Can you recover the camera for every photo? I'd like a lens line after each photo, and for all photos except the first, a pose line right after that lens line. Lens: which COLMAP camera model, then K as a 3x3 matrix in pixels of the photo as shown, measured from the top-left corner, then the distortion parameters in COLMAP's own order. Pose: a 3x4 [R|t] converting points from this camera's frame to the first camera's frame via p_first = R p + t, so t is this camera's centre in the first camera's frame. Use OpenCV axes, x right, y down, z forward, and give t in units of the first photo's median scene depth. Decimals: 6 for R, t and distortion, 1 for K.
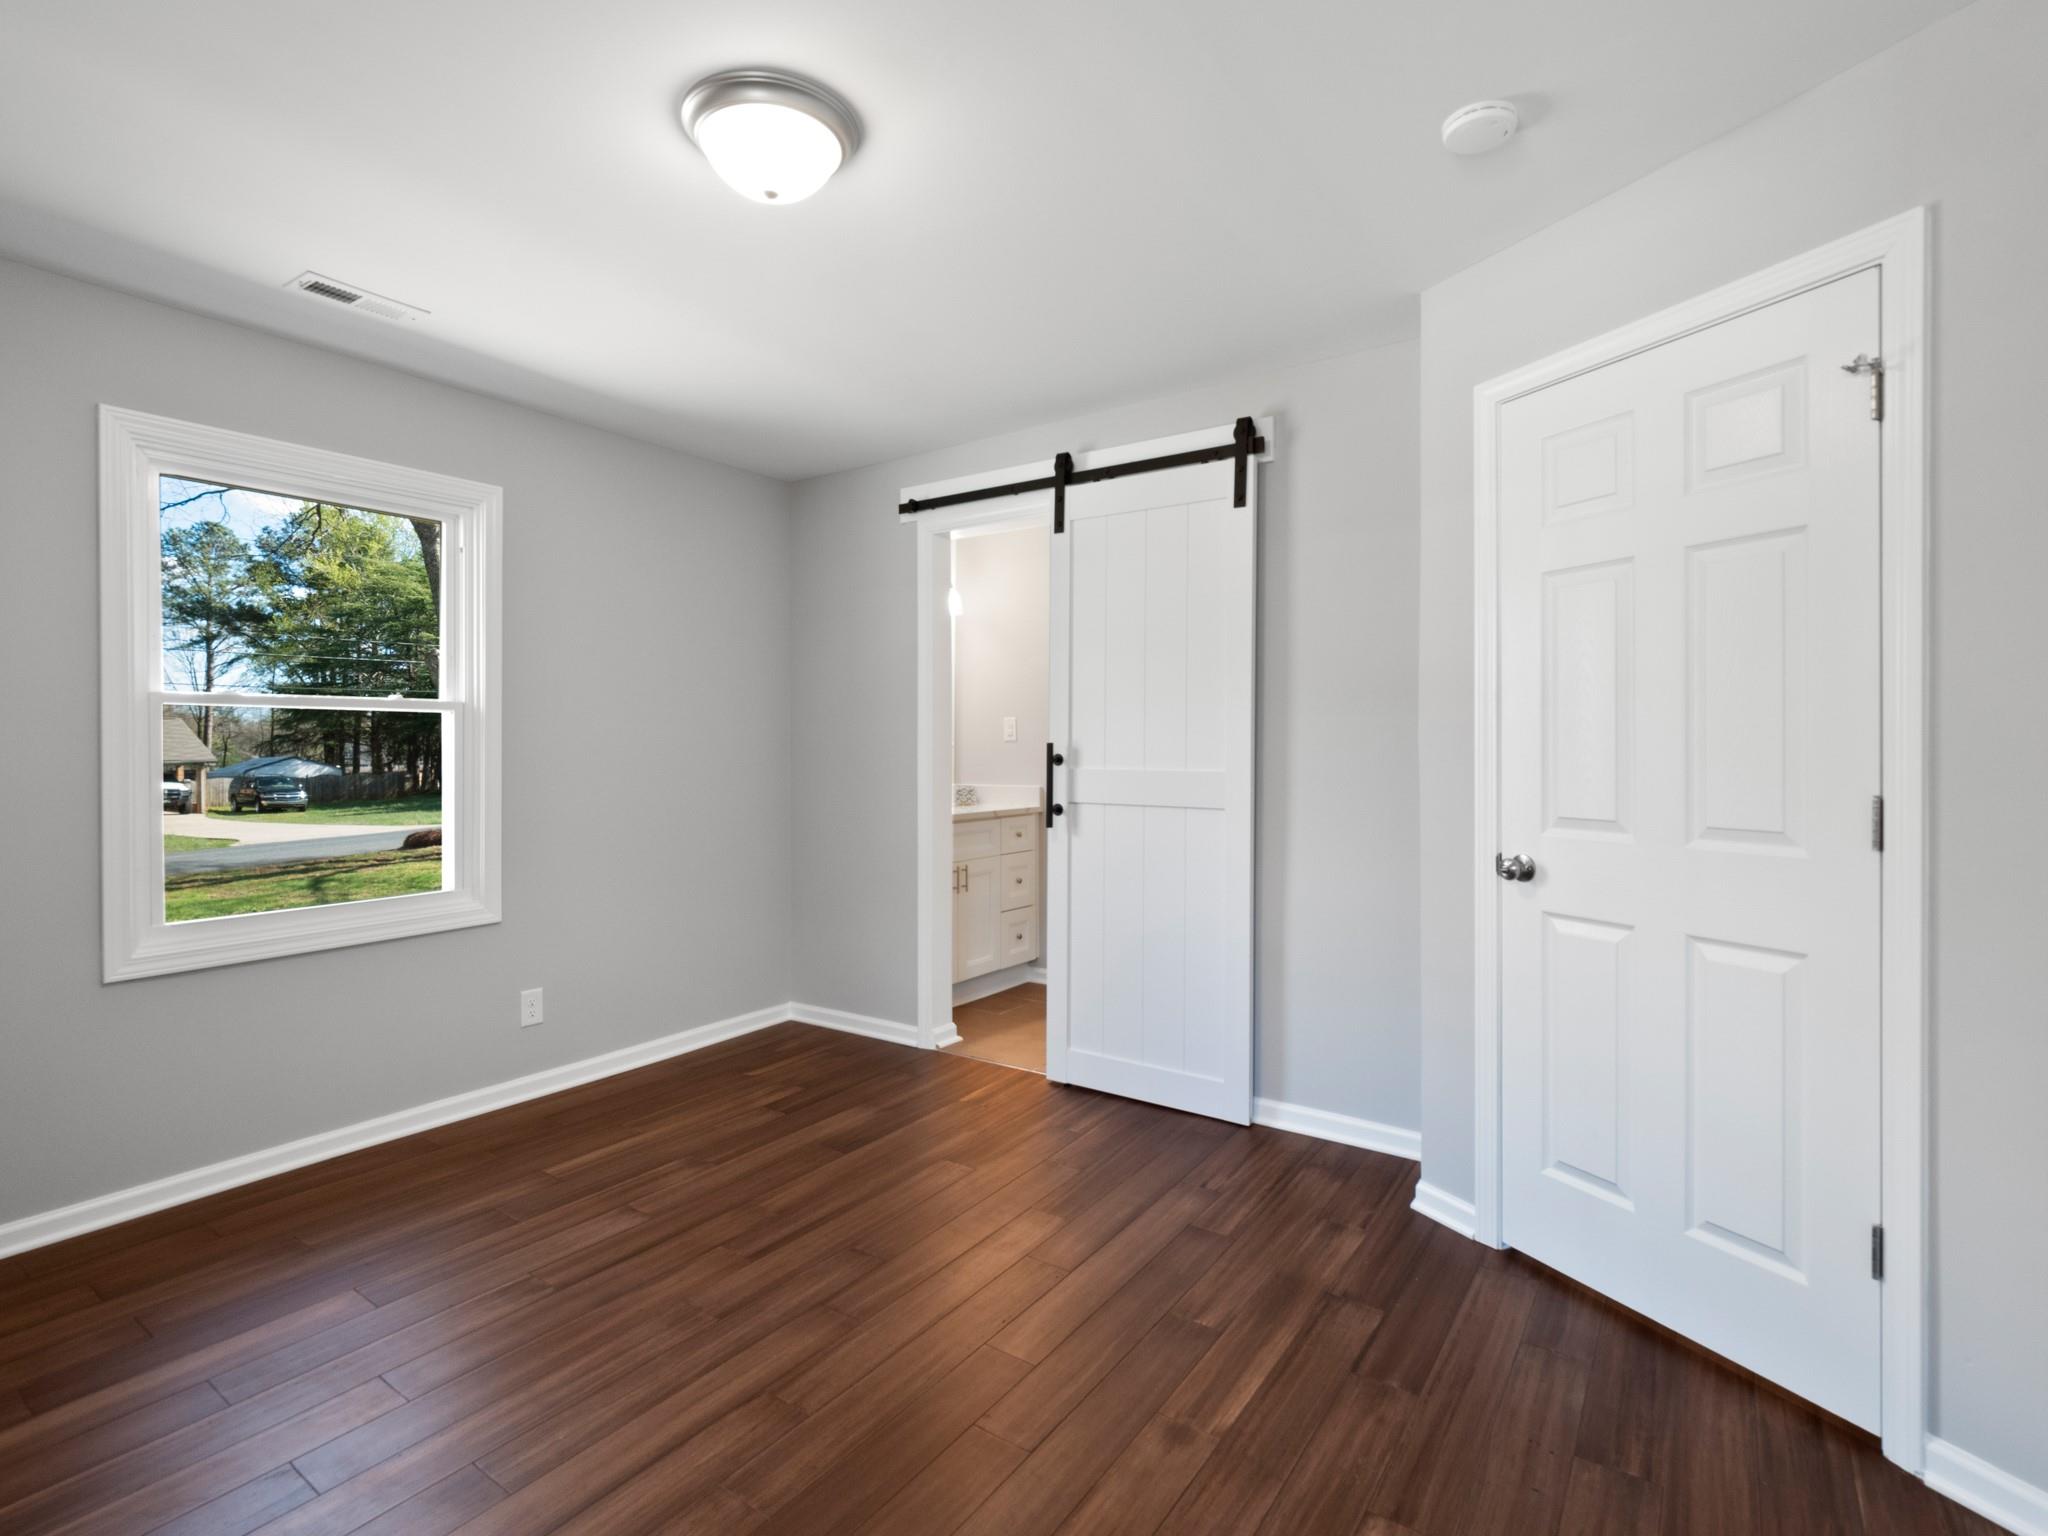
lens RADIAL K [[1011.9, 0, 1012.1], [0, 1011.9, 759.2], [0, 0, 1]] dist [-0.000612, 0.000990]
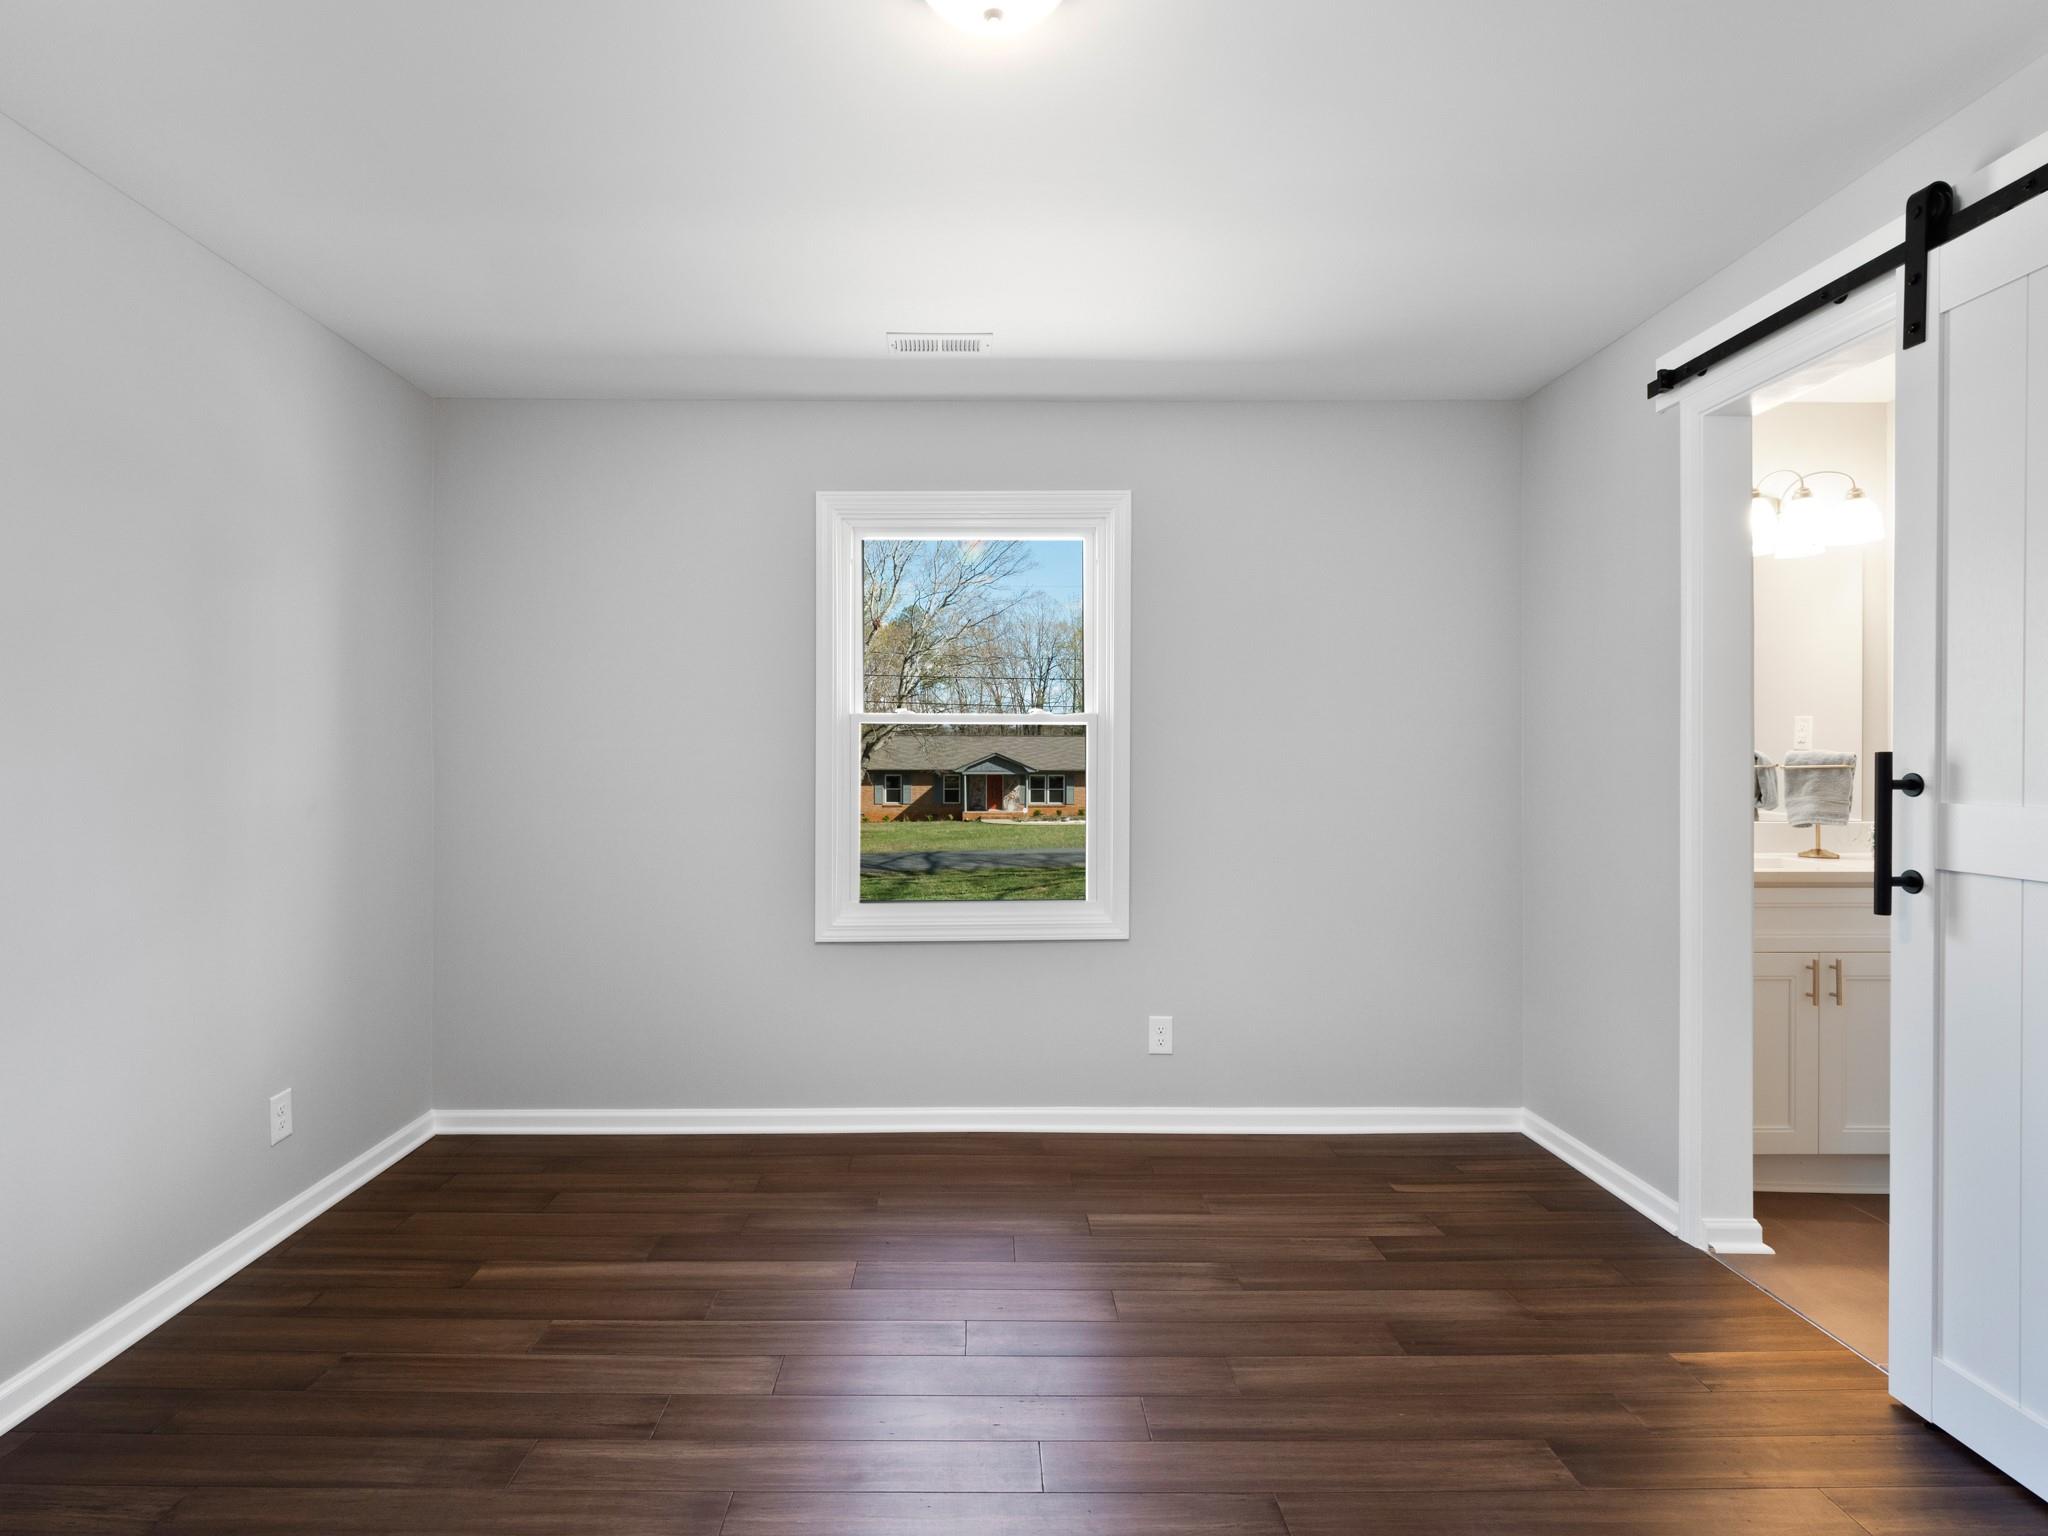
lens RADIAL K [[1011.9, 0, 1113.8], [0, 1011.9, 762.1], [0, 0, 1]] dist [-0.000612, 0.000990]
pose [[0.567850, 0.002738, -0.823128, 0.240686], [-0.011876, 0.999918, -0.004866, -0.003802], [0.823047, 0.012539, 0.567835, 0.374649]]
